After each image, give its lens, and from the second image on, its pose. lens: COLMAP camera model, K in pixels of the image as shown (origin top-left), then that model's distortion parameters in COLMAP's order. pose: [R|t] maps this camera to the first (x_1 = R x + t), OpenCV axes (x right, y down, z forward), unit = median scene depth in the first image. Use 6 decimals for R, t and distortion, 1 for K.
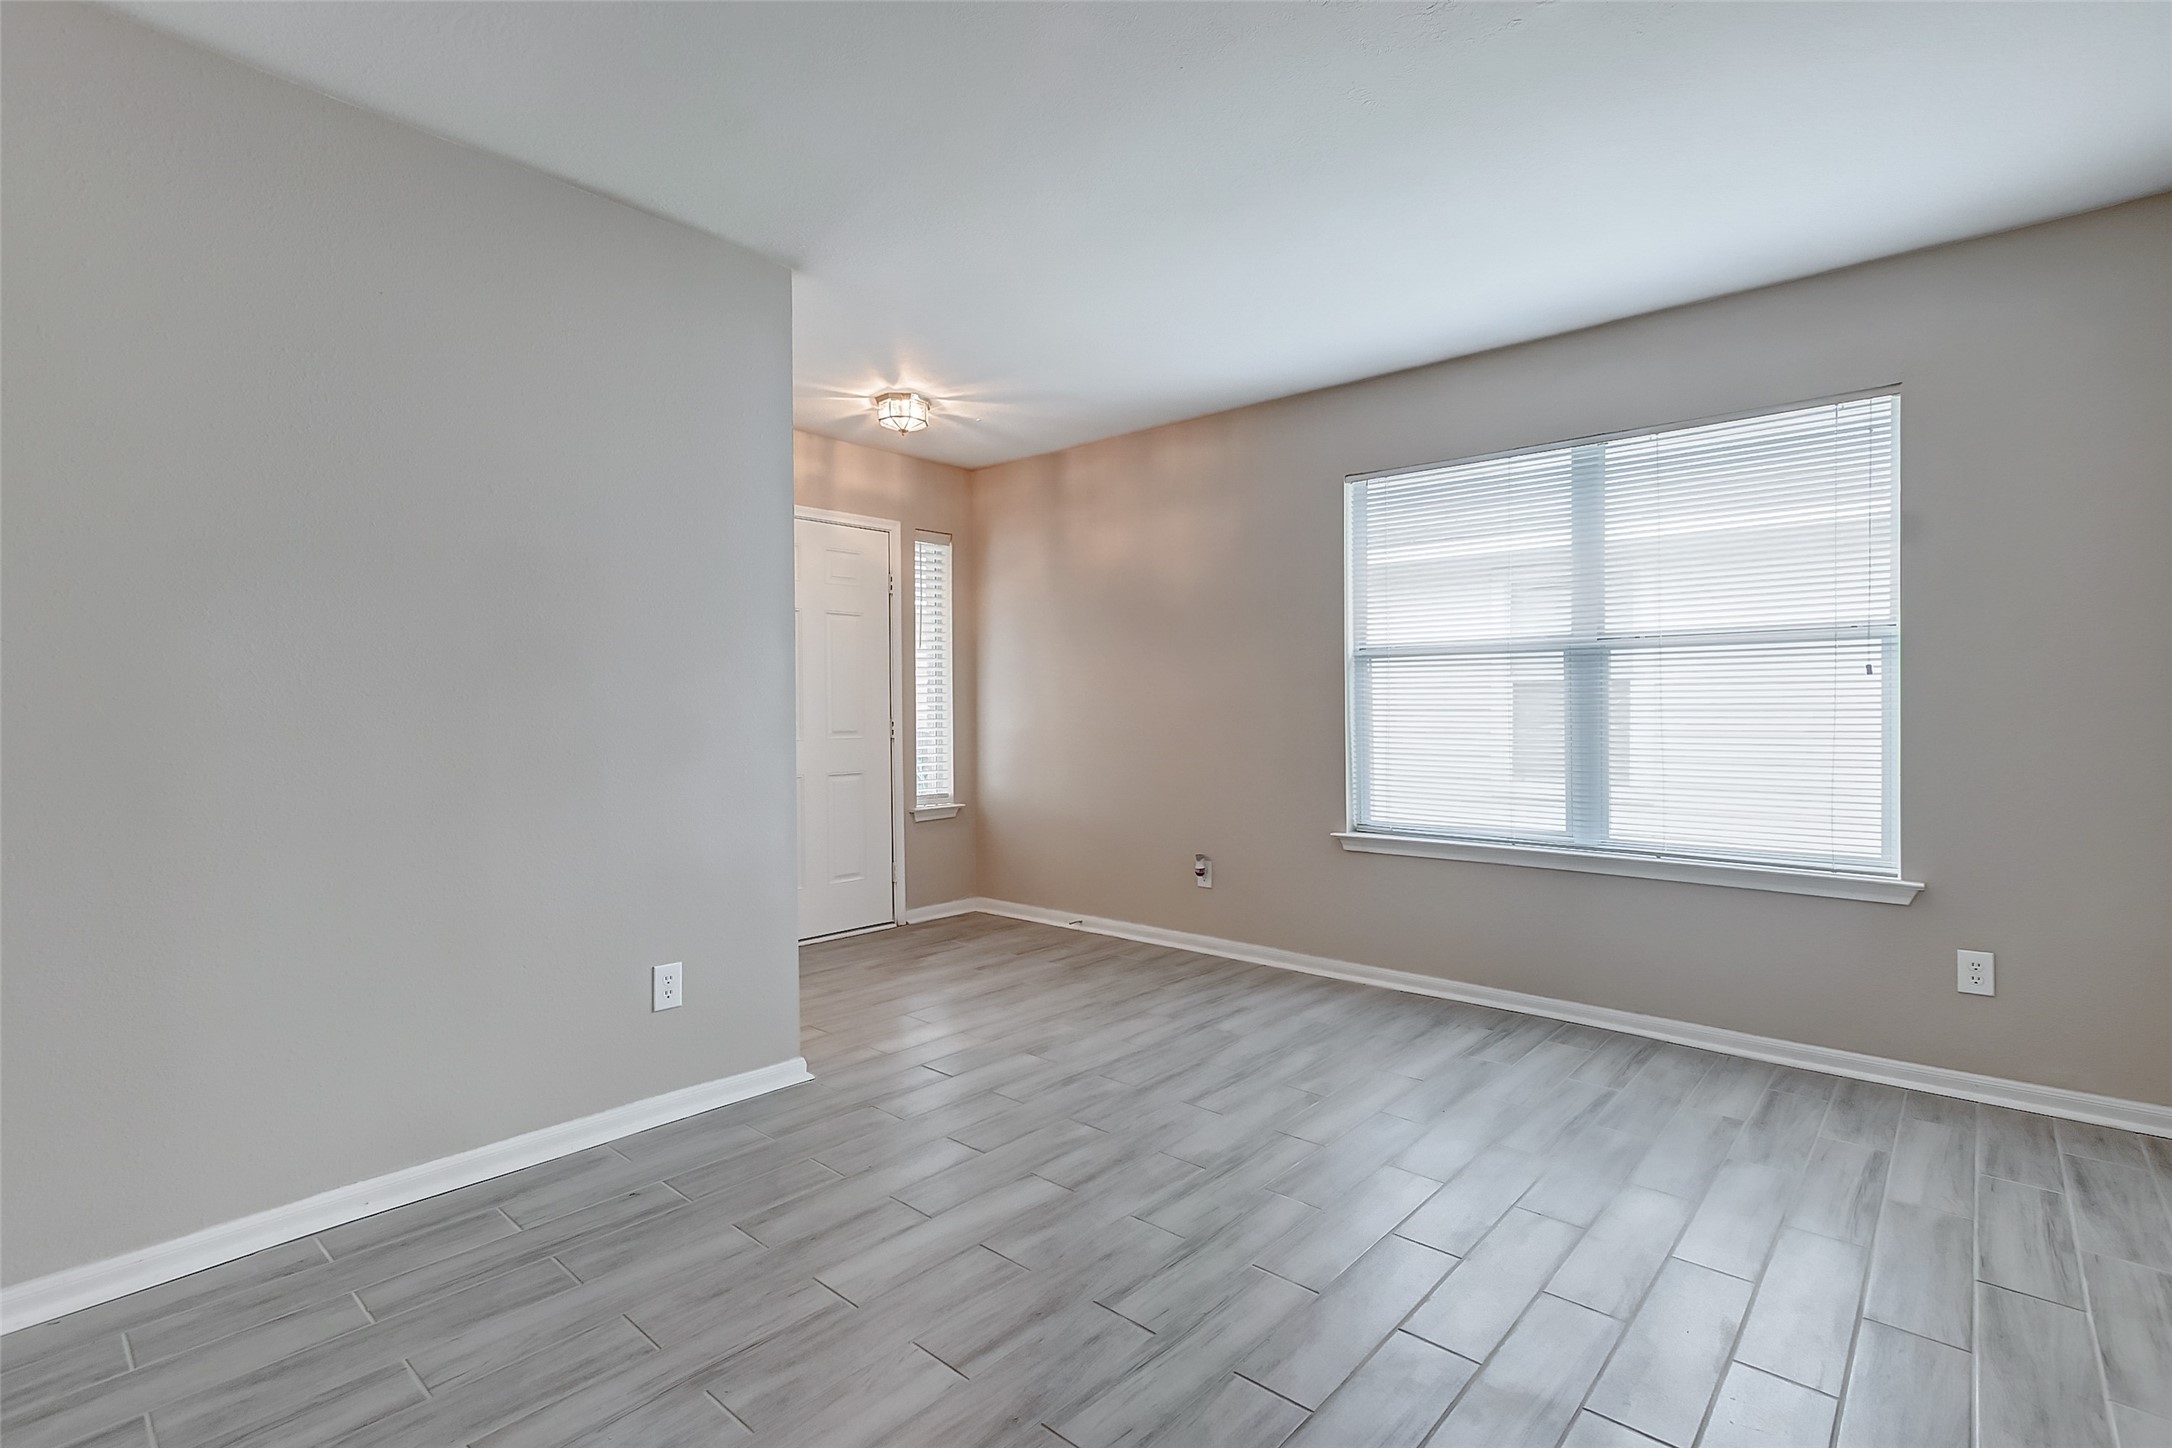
lens RADIAL K [[1013.7, 0, 1081.1], [0, 1013.7, 721.1], [0, 0, 1]] dist [-0.001872, 0.000038]
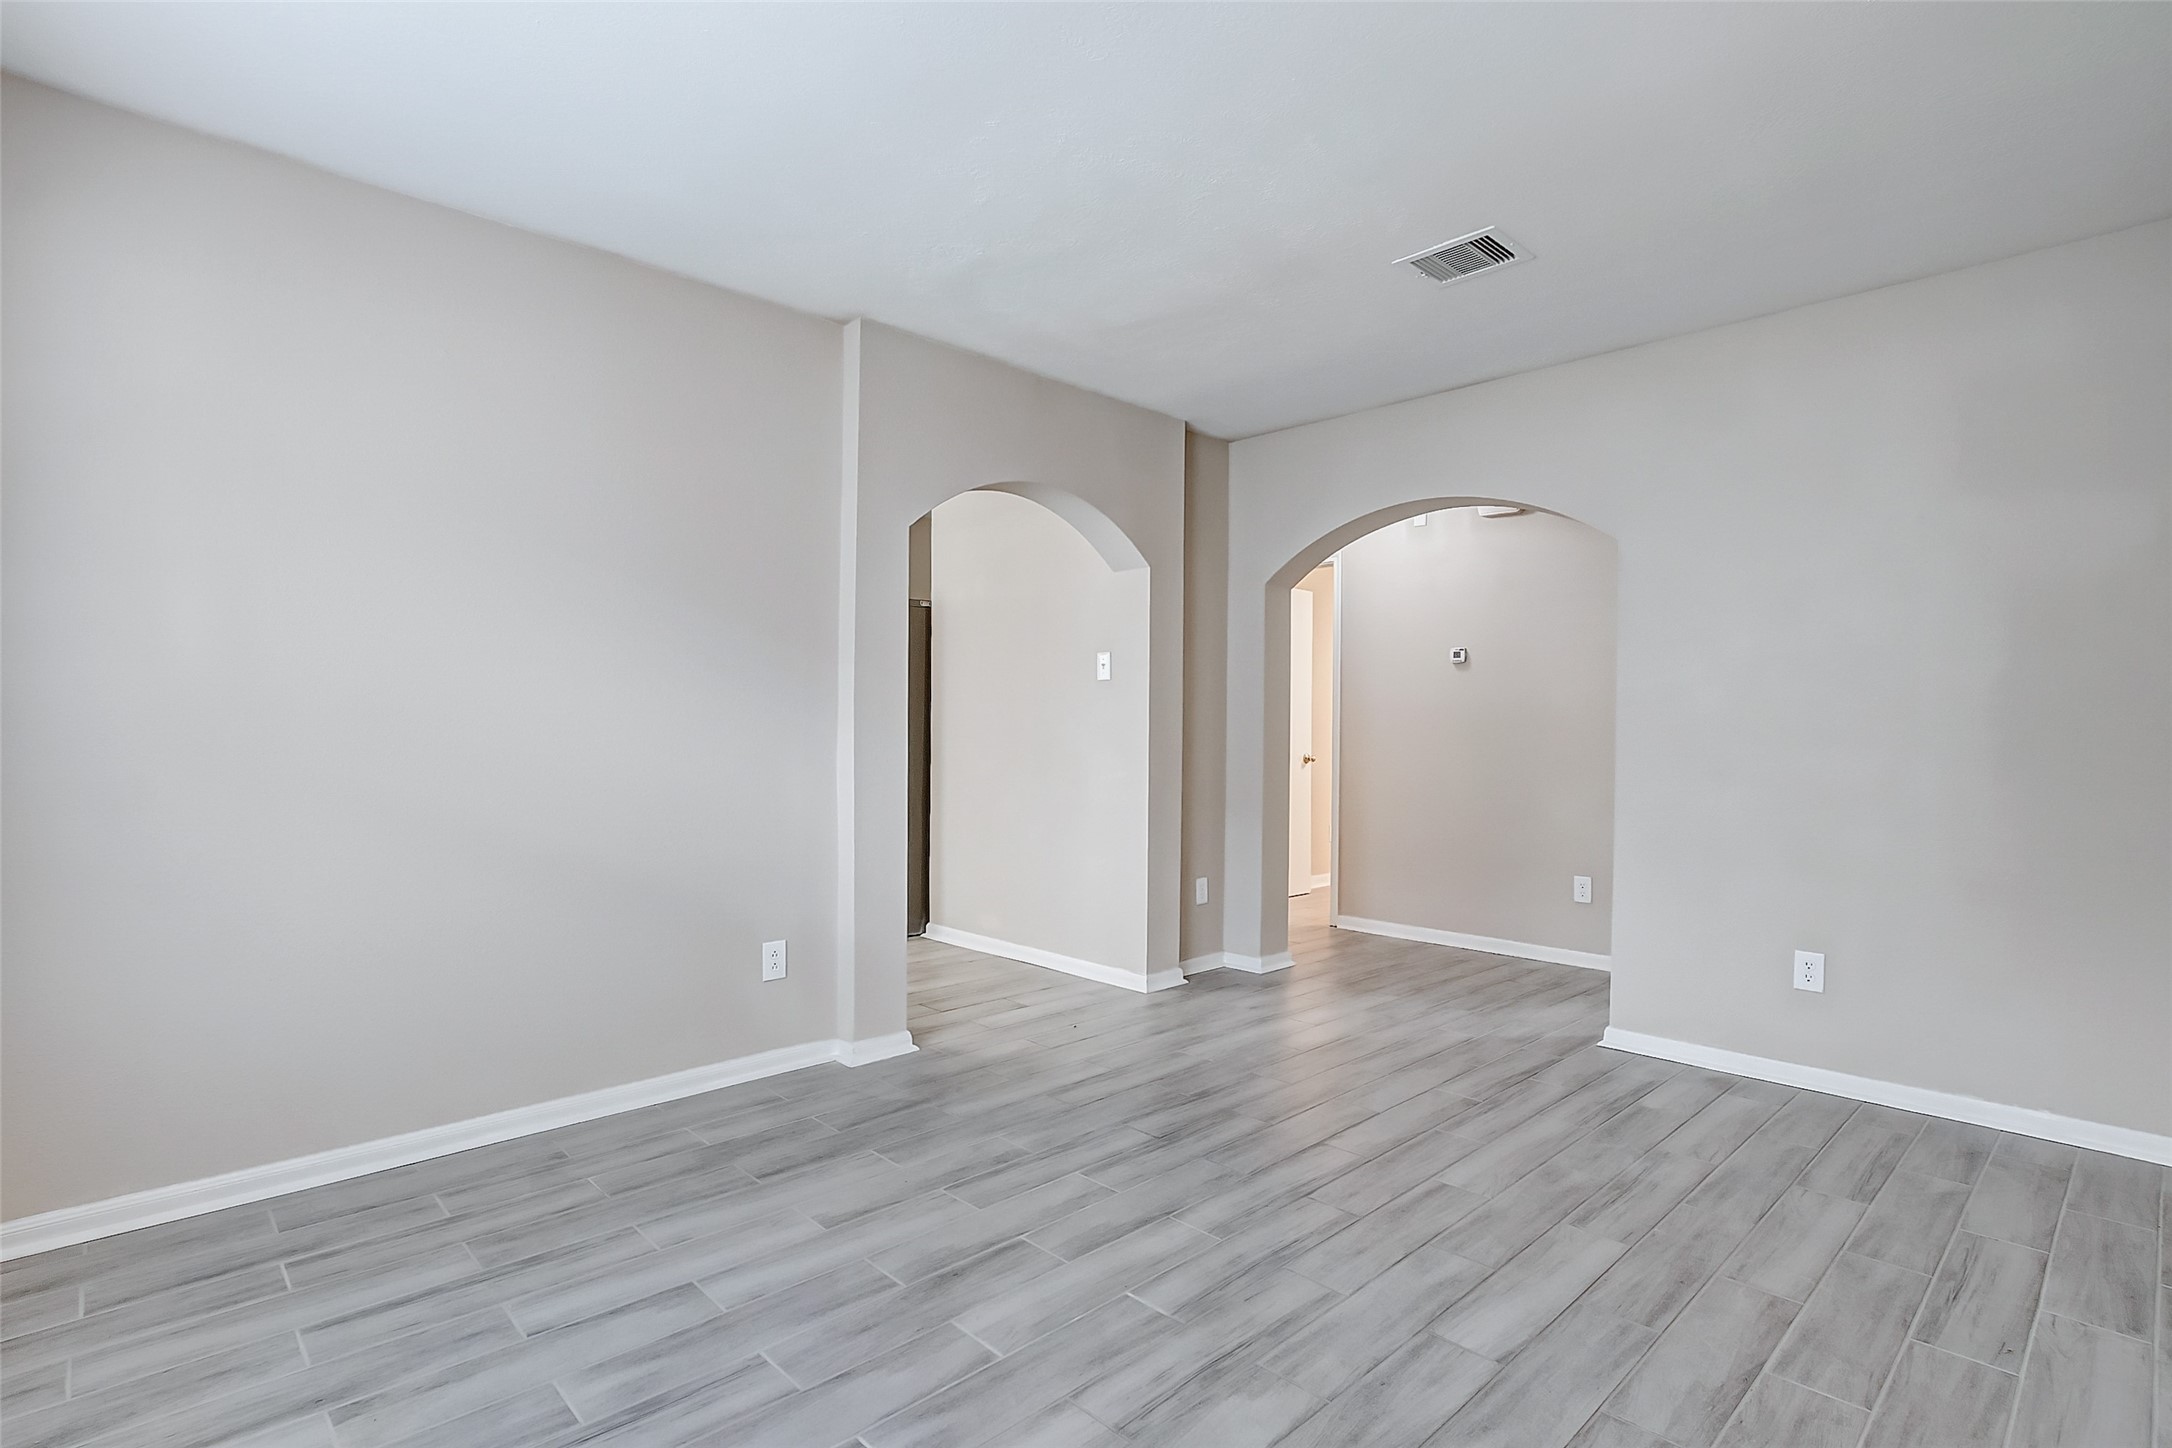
lens RADIAL K [[1063.3, 0, 1092.9], [0, 1063.3, 737.1], [0, 0, 1]] dist [-0.014970, 0.000642]
pose [[-0.997737, -0.003640, 0.067143, 0.138704], [-0.002109, 0.999737, 0.022851, -0.011163], [-0.067208, 0.022657, -0.997482, 1.277474]]
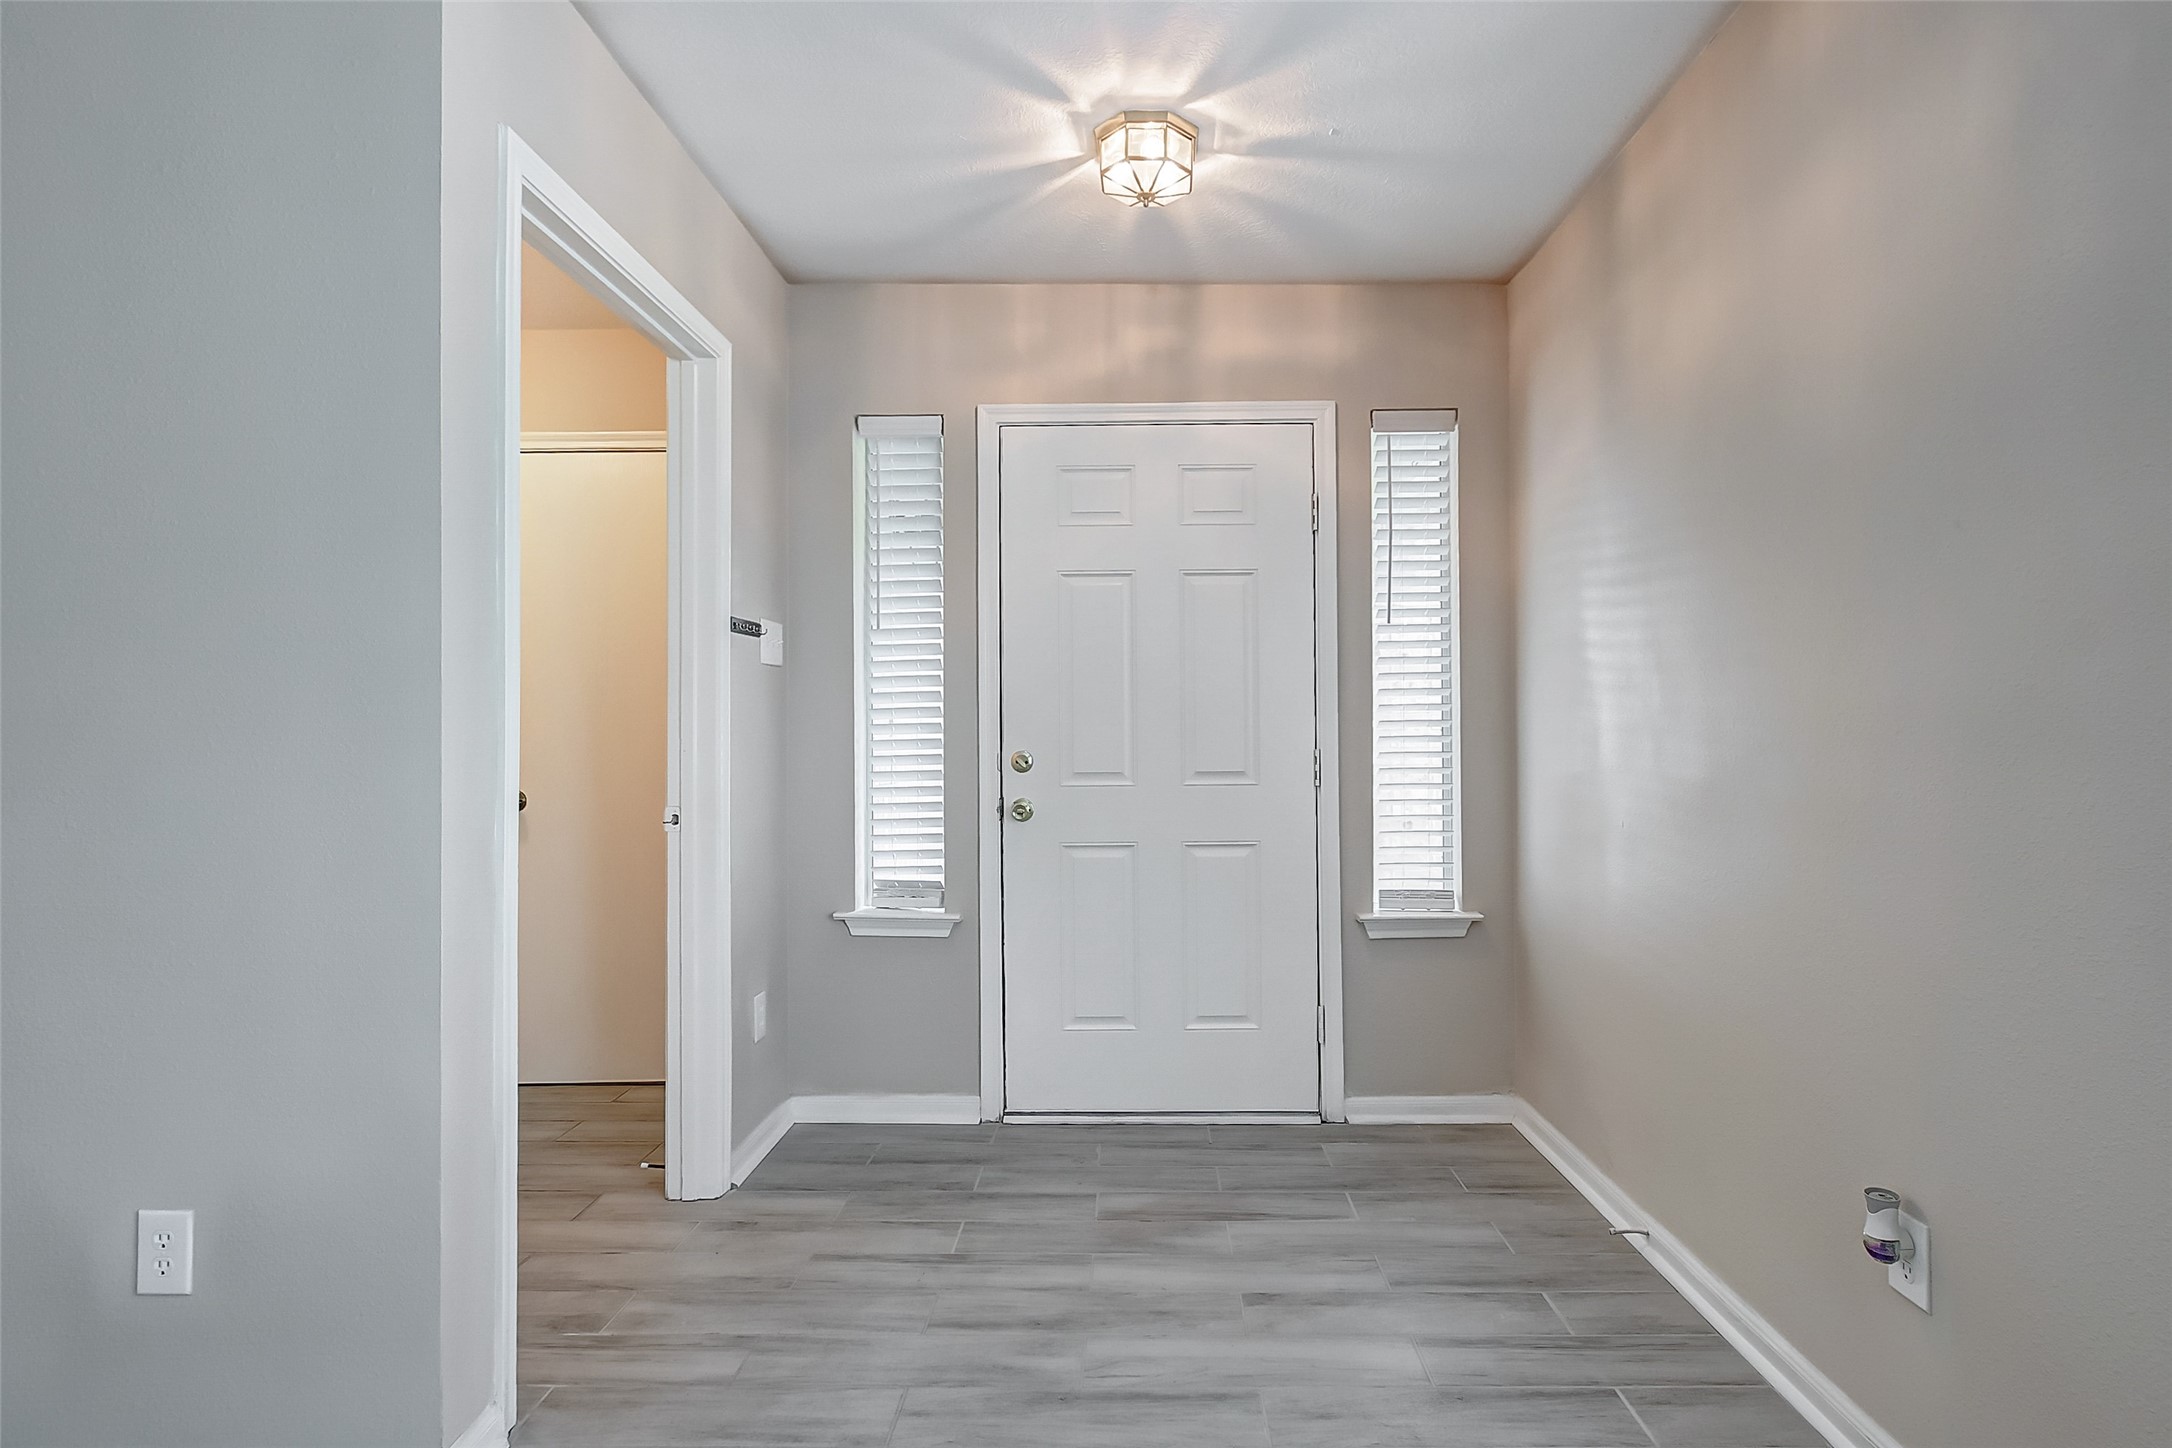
lens RADIAL K [[1052.9, 0, 1125.2], [0, 1052.9, 728.1], [0, 0, 1]] dist [0.000949, 0.000643]
pose [[0.663943, -0.006160, -0.747758, 0.284700], [-0.006872, 0.999874, -0.014338, -0.009137], [0.747752, 0.014658, 0.663817, 0.832099]]
